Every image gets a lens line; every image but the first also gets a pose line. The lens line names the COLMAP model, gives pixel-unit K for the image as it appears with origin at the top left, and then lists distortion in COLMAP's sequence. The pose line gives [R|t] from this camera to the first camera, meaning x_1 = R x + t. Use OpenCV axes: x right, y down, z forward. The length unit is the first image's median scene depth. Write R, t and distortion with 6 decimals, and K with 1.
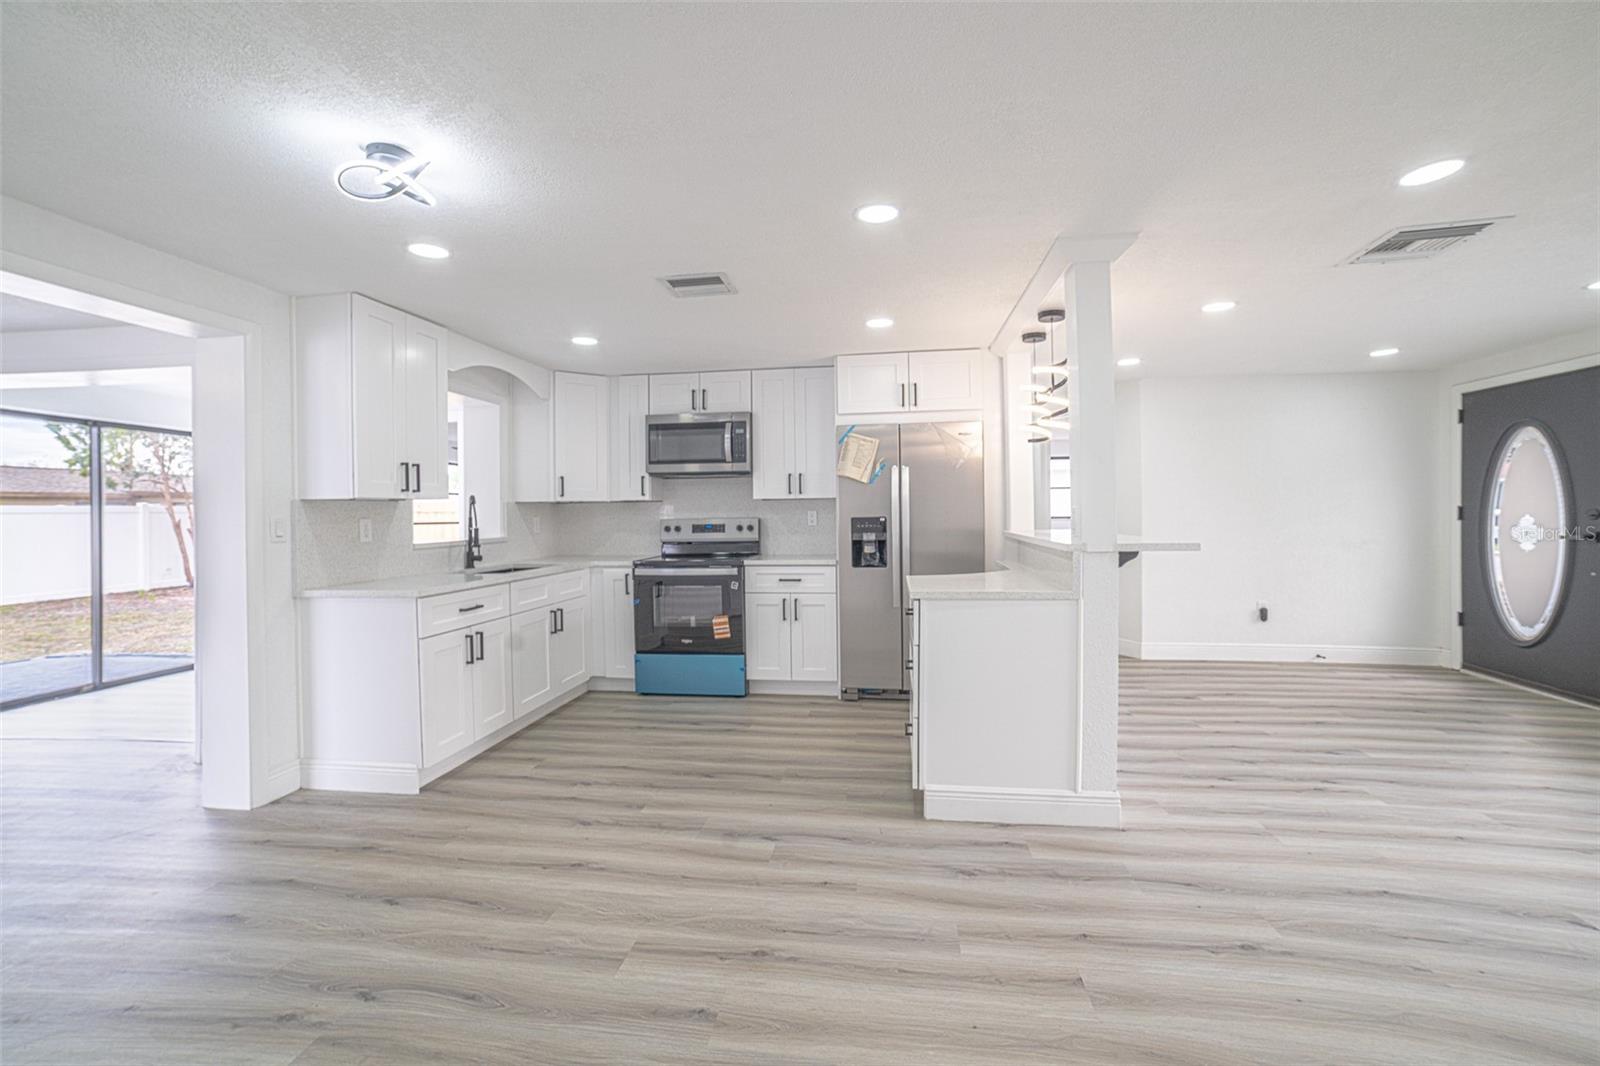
lens RADIAL K [[673.6, 0, 805.4], [0, 673.6, 513.8], [0, 0, 1]] dist [-0.075124, 0.045965]
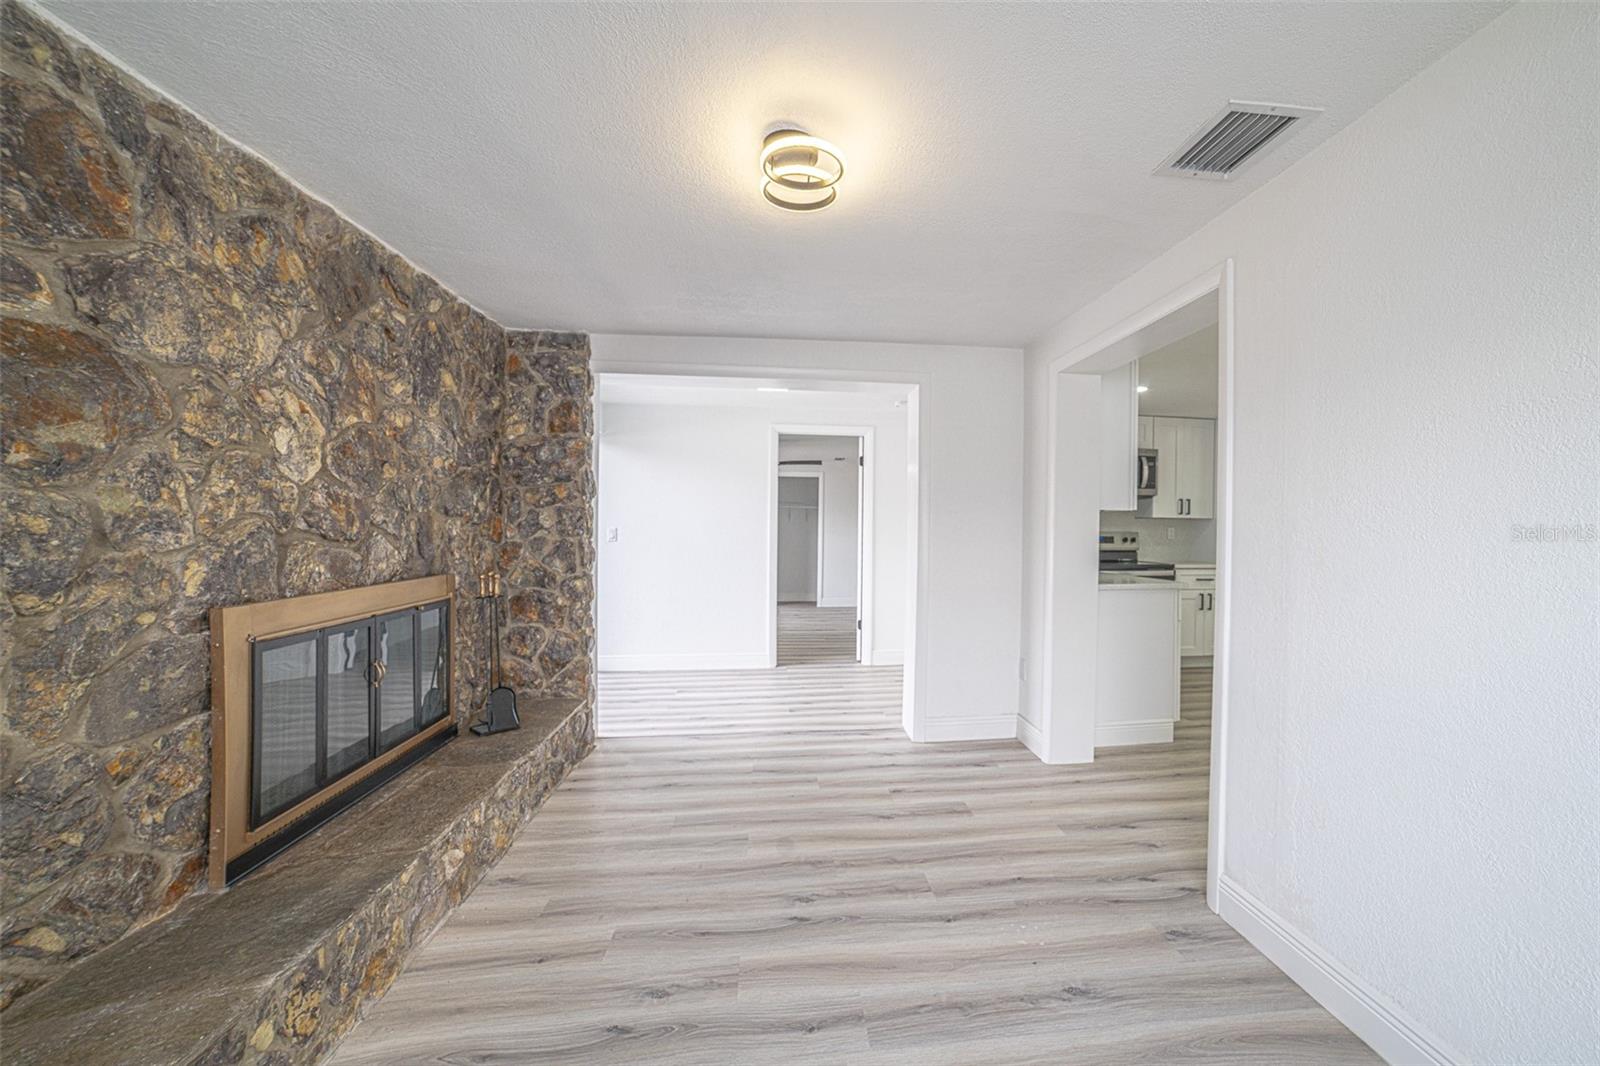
lens RADIAL K [[644.5, 0, 866.2], [0, 644.5, 531.9], [0, 0, 1]] dist [-0.012948, 0.038201]
pose [[0.964305, 0.019151, 0.264100, -1.267977], [-0.019817, 0.999804, -0.000142, 0.022890], [-0.264051, -0.005096, 0.964495, -0.055795]]
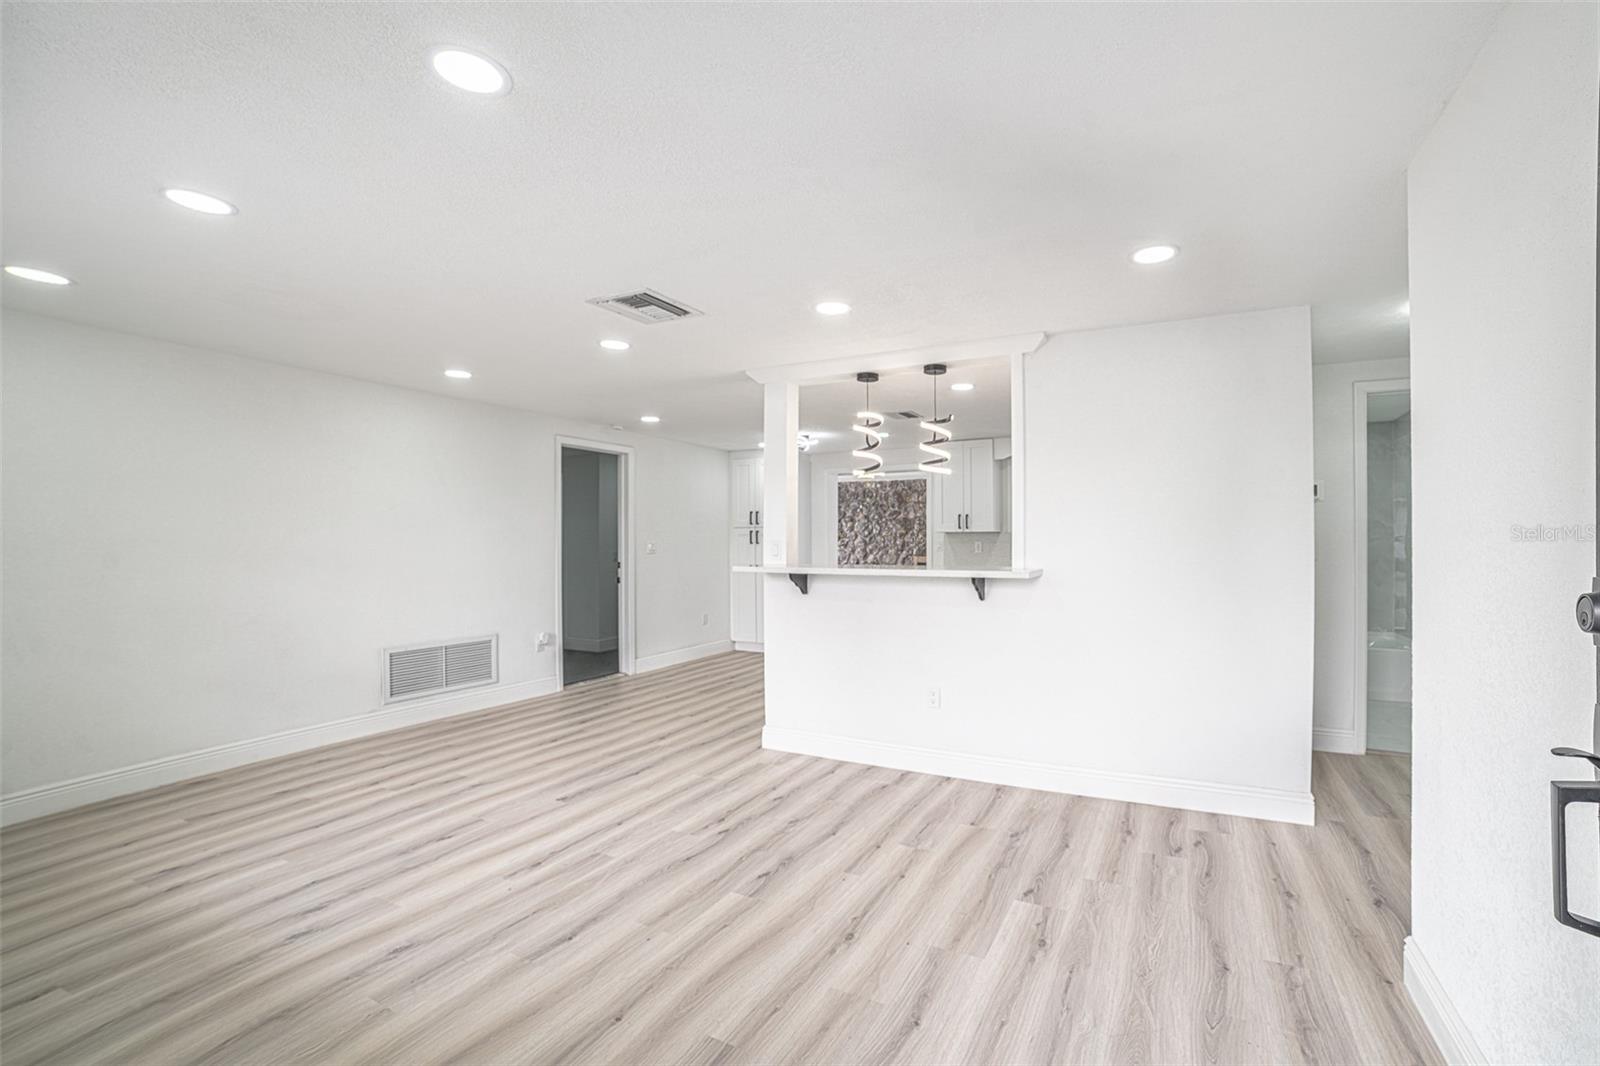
lens RADIAL K [[673.6, 0, 805.4], [0, 673.6, 513.8], [0, 0, 1]] dist [-0.075124, 0.045965]
pose [[-0.393362, -0.031462, -0.918845, 1.425578], [0.010001, 0.999209, -0.038495, -0.009405], [0.919329, -0.024332, -0.392736, 1.291387]]
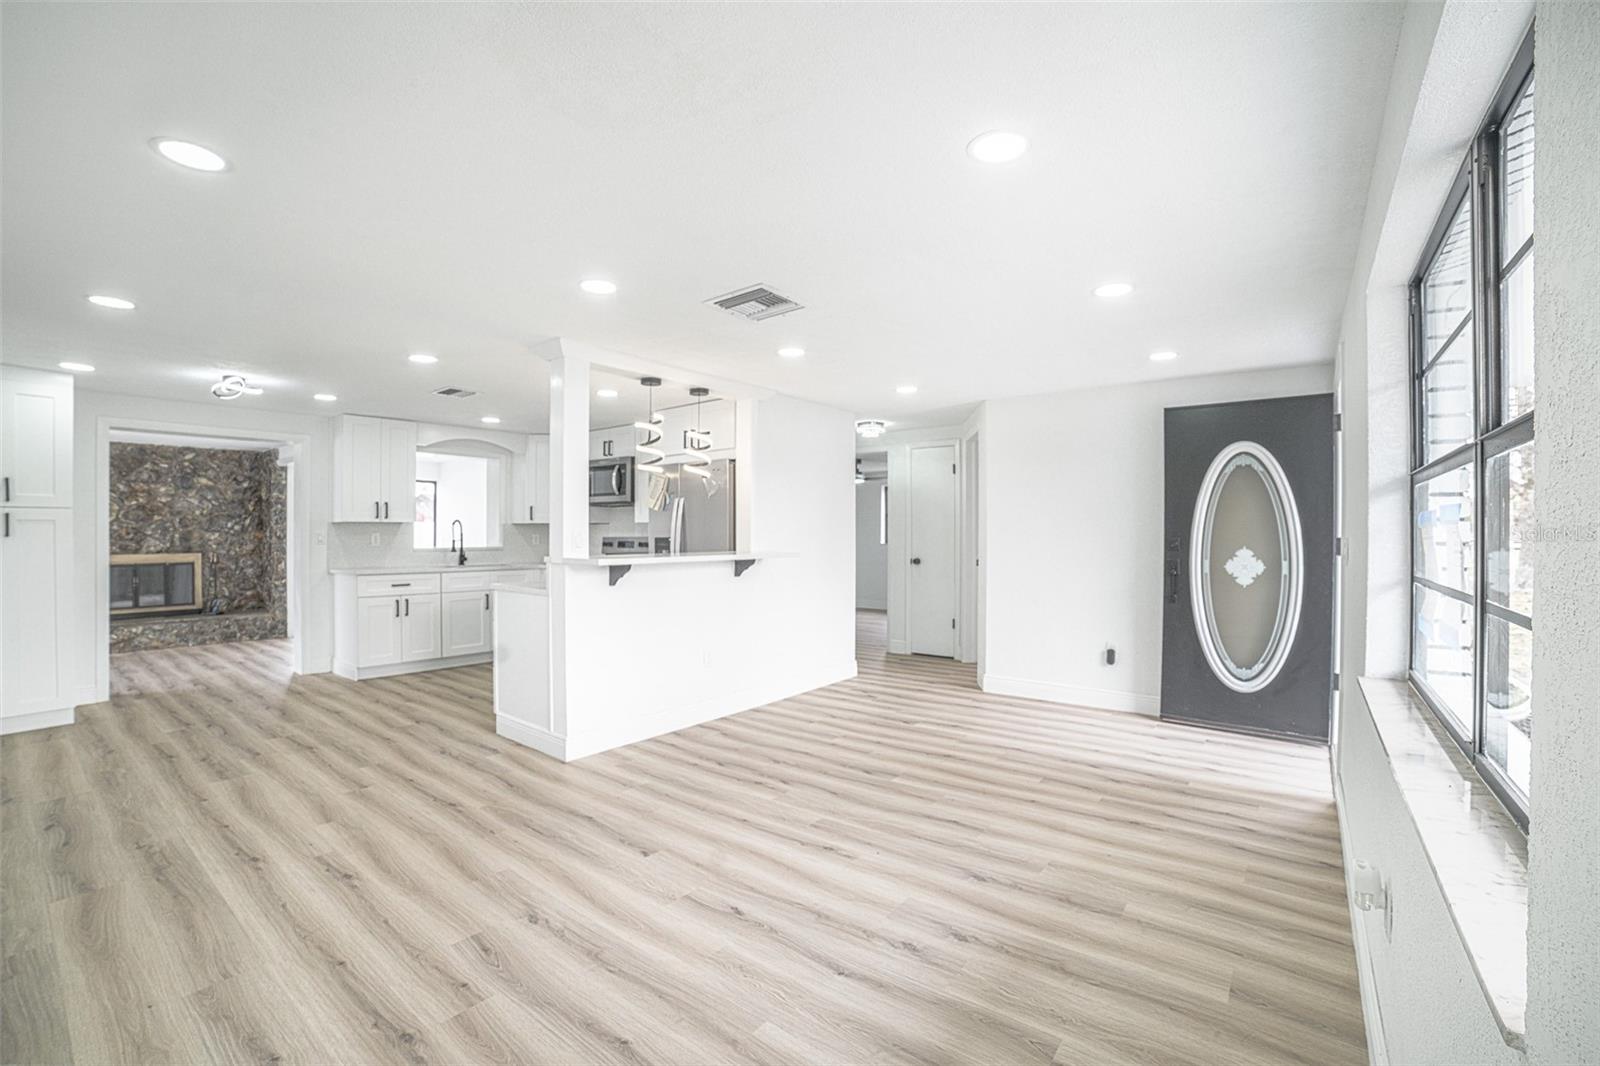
lens RADIAL K [[706.4, 0, 788.9], [0, 706.4, 528.8], [0, 0, 1]] dist [-0.079951, 0.029420]
pose [[0.844840, 0.007883, -0.534961, 1.237592], [-0.012115, 0.999917, -0.004399, -0.008964], [0.534882, 0.010197, 0.844865, 0.004900]]
